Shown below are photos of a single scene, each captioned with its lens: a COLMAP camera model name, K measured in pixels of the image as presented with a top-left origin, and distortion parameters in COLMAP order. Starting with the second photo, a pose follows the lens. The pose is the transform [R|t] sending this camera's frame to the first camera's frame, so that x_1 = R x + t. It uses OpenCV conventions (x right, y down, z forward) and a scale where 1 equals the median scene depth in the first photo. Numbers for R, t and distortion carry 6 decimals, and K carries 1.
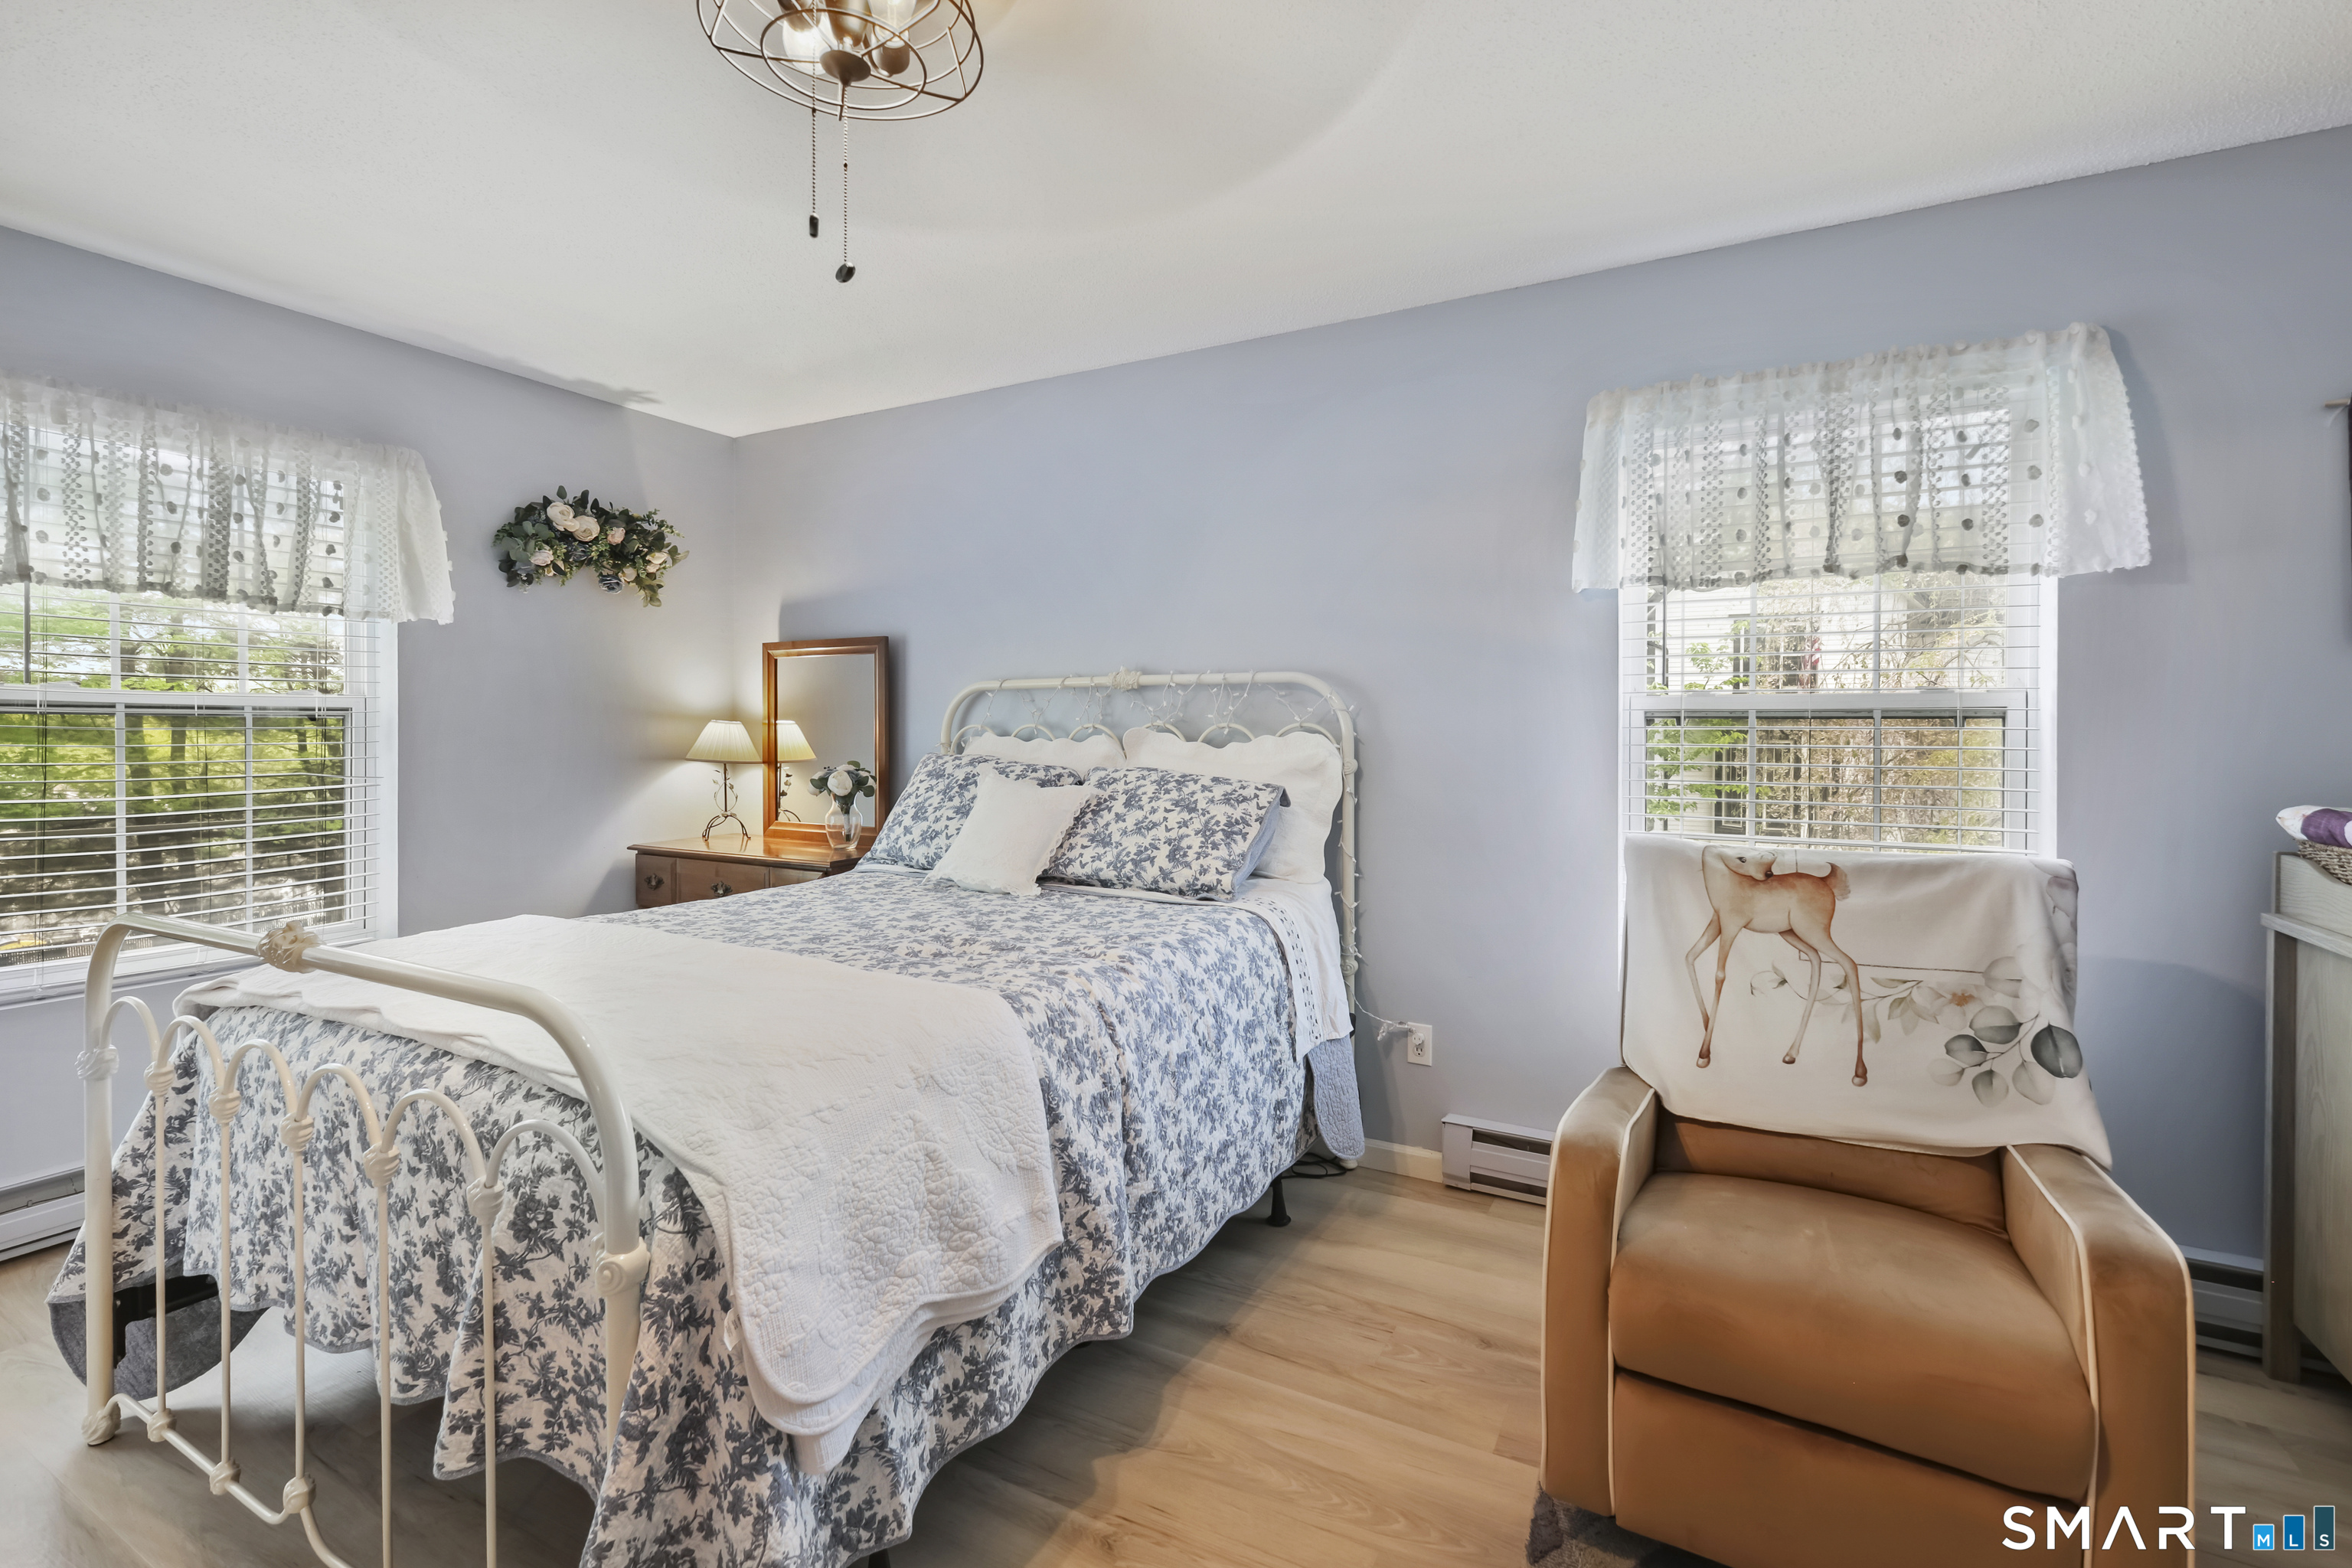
lens RADIAL K [[1035.5, 0, 1185.6], [0, 1035.5, 750.7], [0, 0, 1]] dist [0.006275, 0.000007]
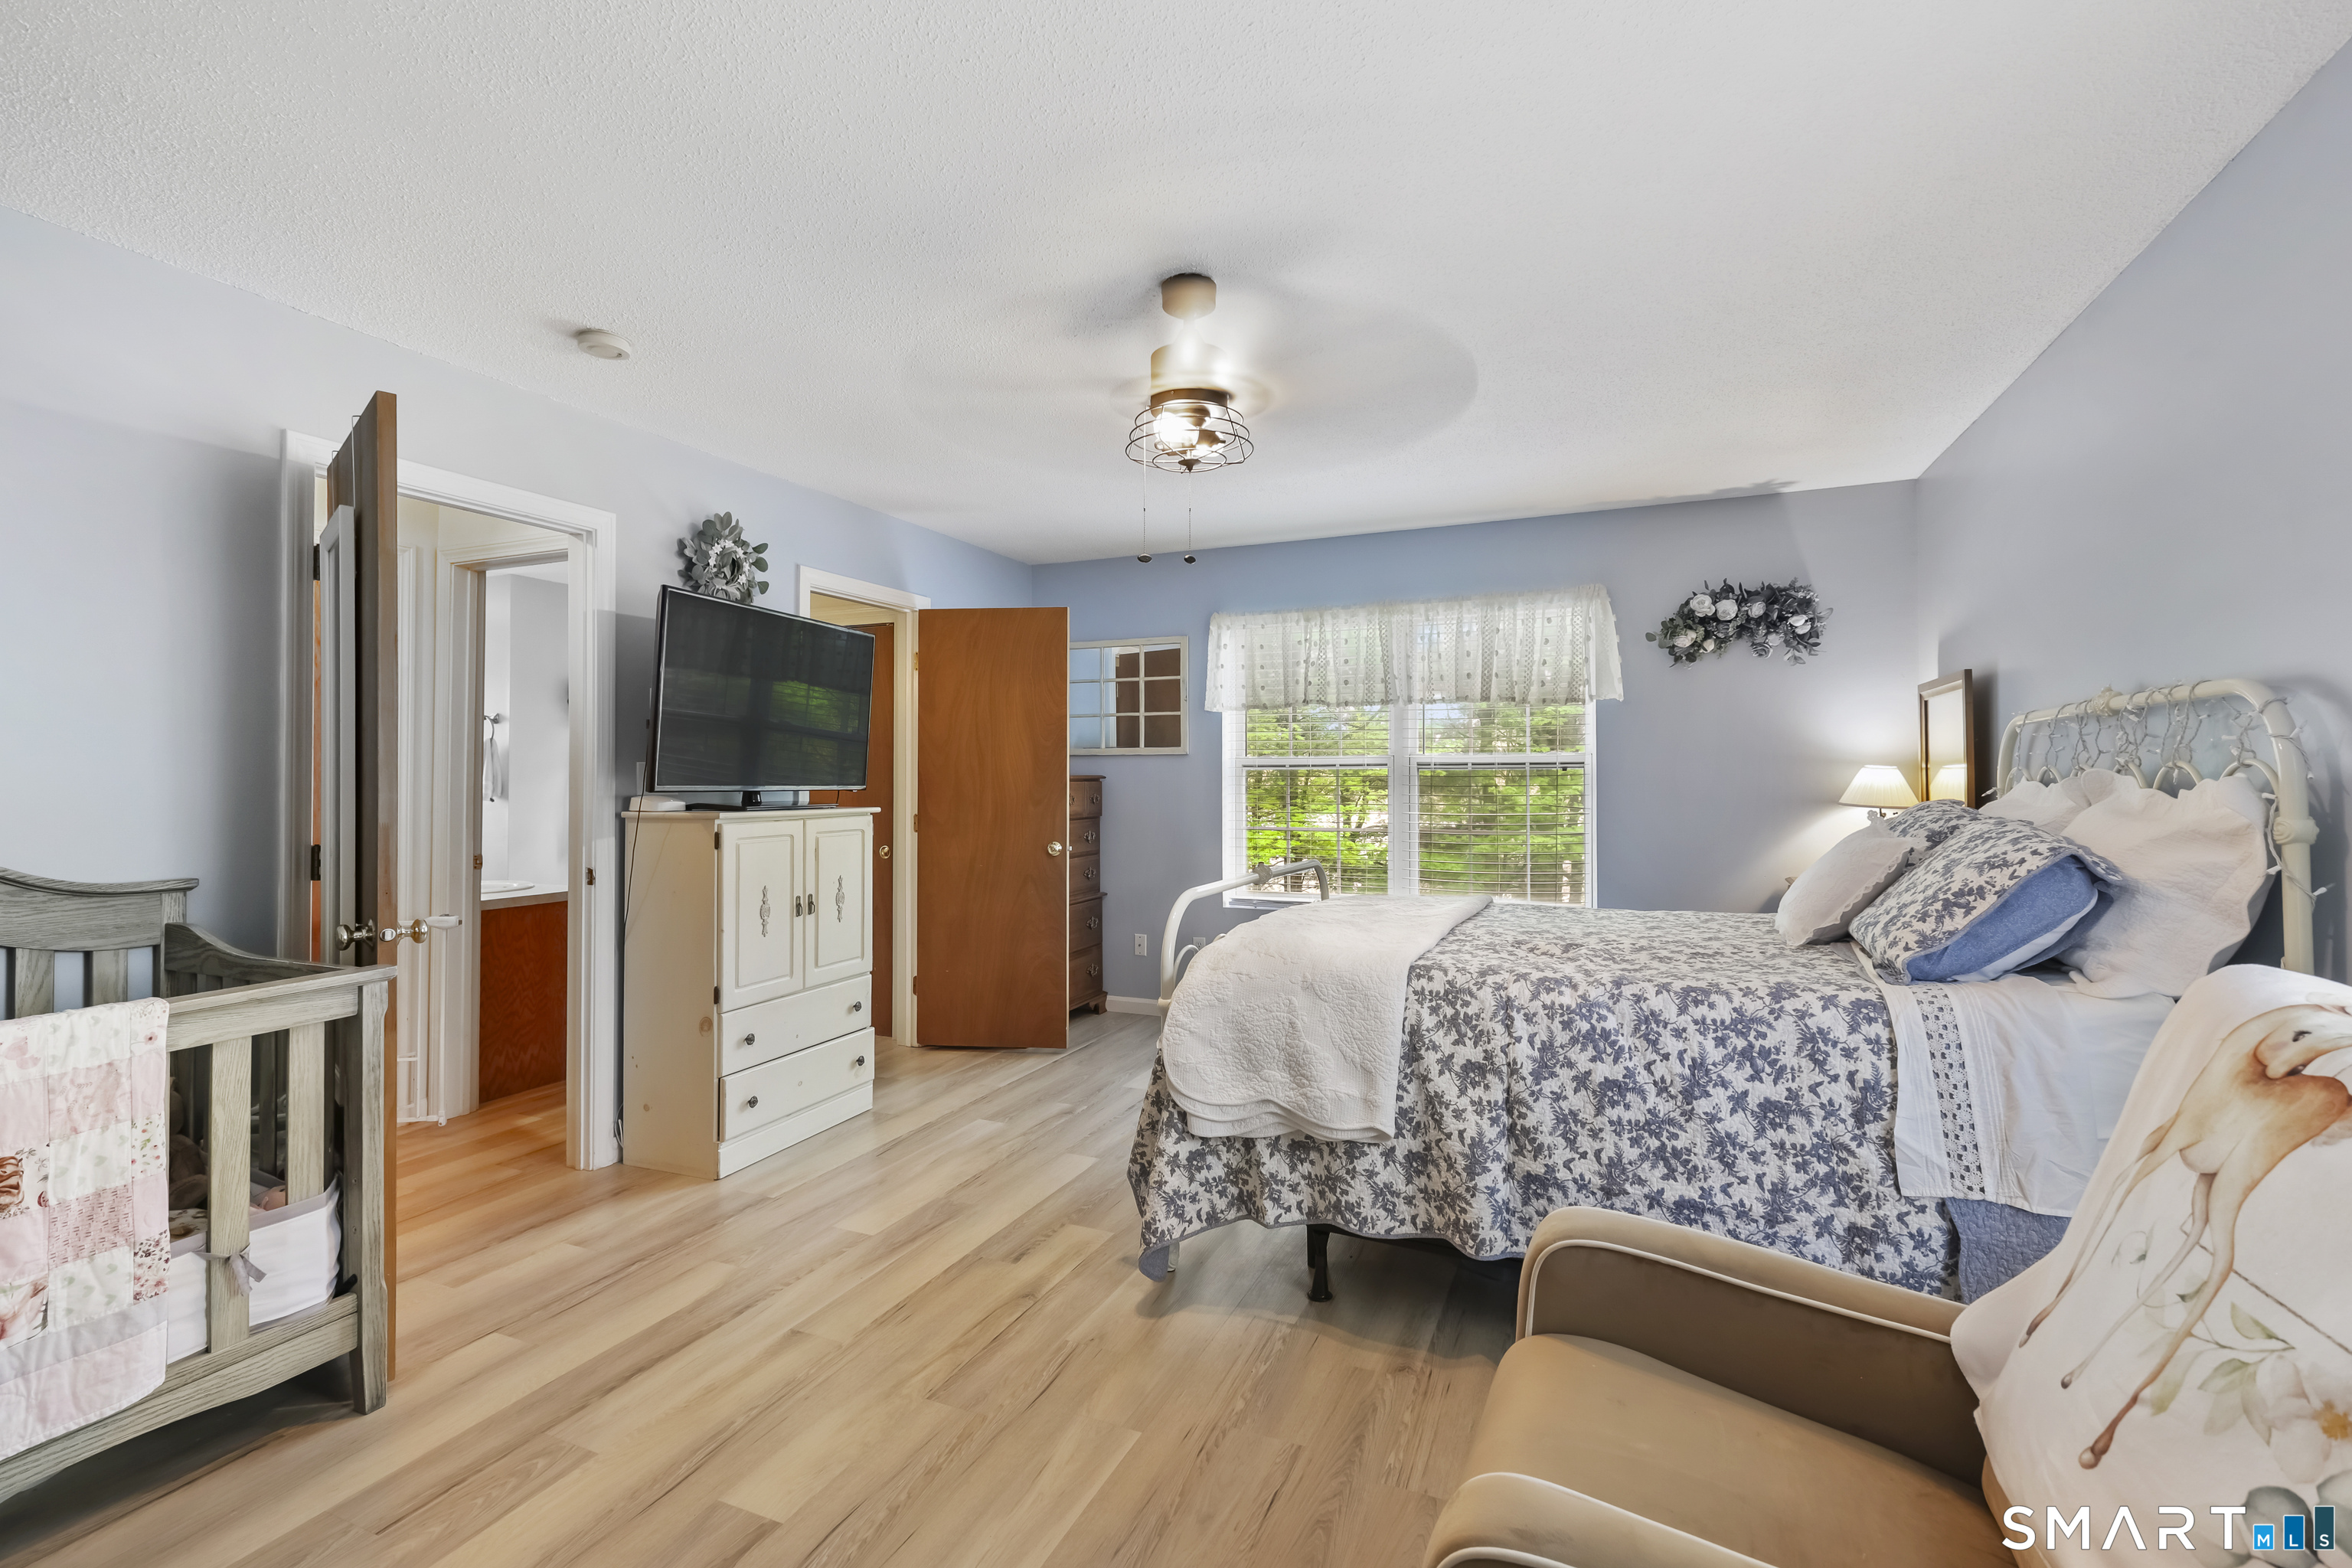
lens RADIAL K [[1035.5, 0, 1186.0], [0, 1035.5, 778.2], [0, 0, 1]] dist [0.006275, 0.000007]
pose [[0.089798, -0.002645, -0.995956, 0.966574], [-0.013798, 0.999897, -0.003900, -0.005245], [0.995864, 0.014093, 0.089753, 0.444109]]
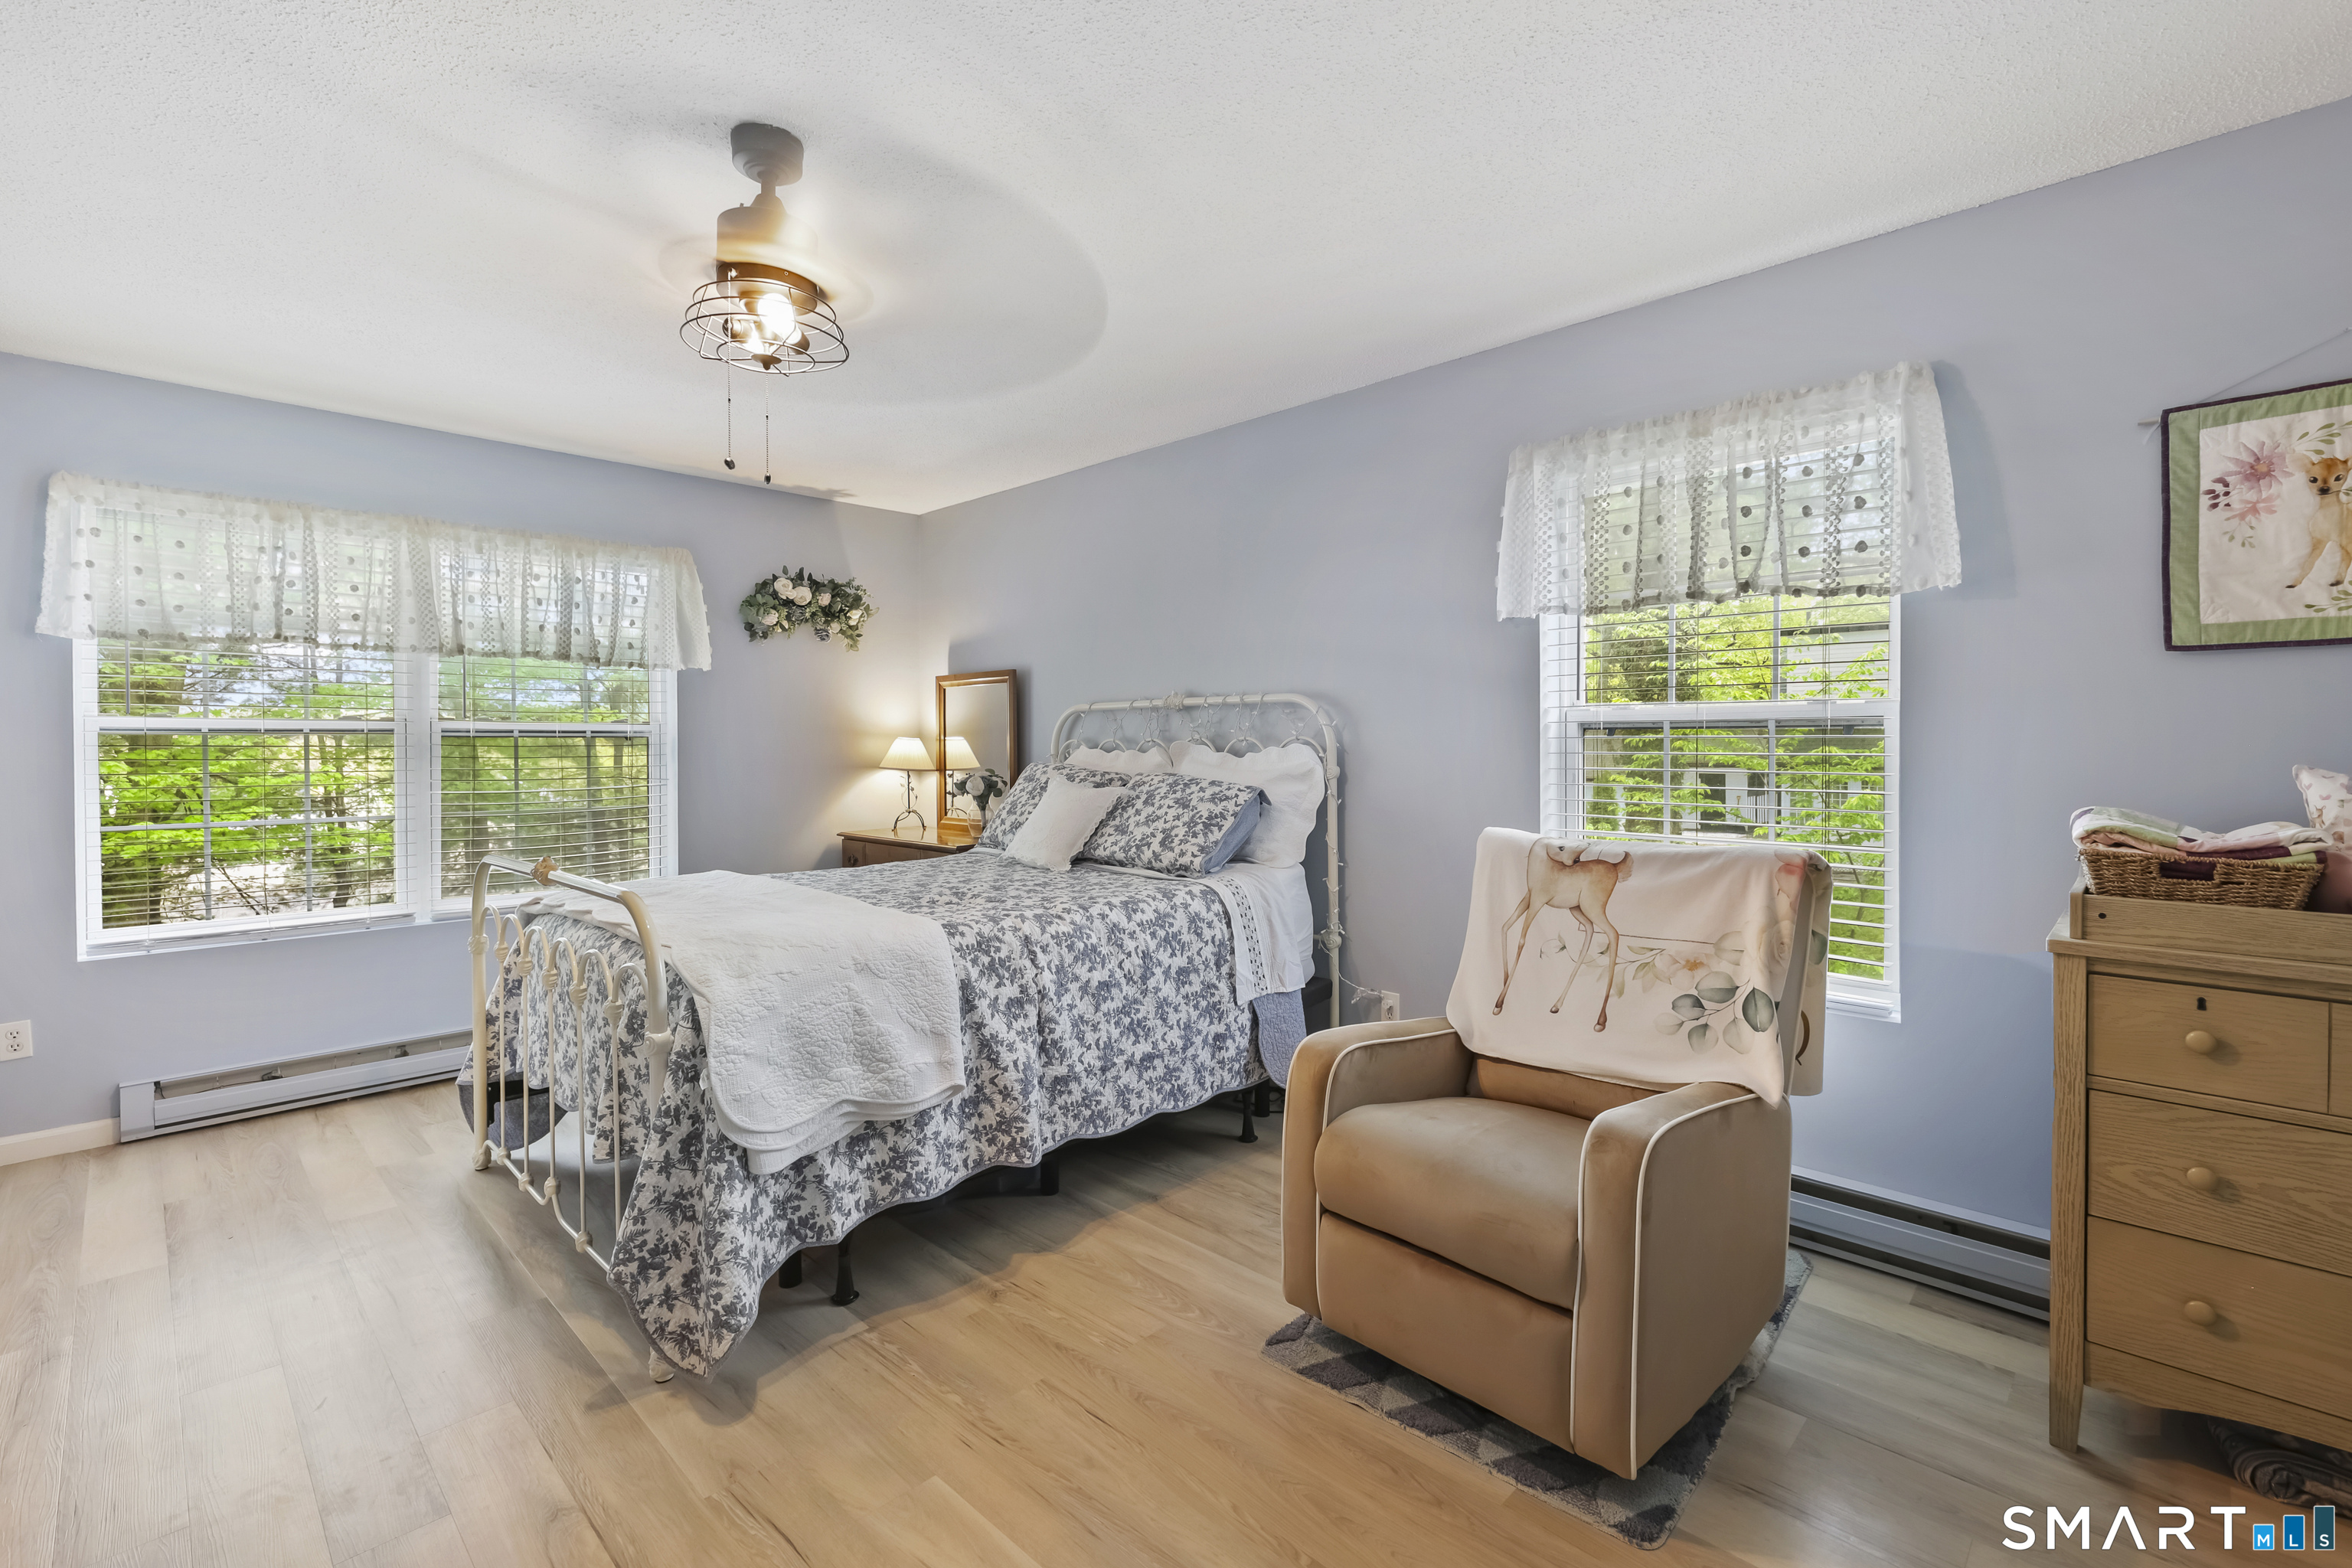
lens RADIAL K [[1035.5, 0, 1186.2], [0, 1035.5, 767.5], [0, 0, 1]] dist [0.006275, 0.000007]
pose [[0.961665, -0.000159, -0.274227, 0.450359], [0.001133, 0.999994, 0.003392, 0.007750], [0.274225, -0.003572, 0.961659, -0.259904]]
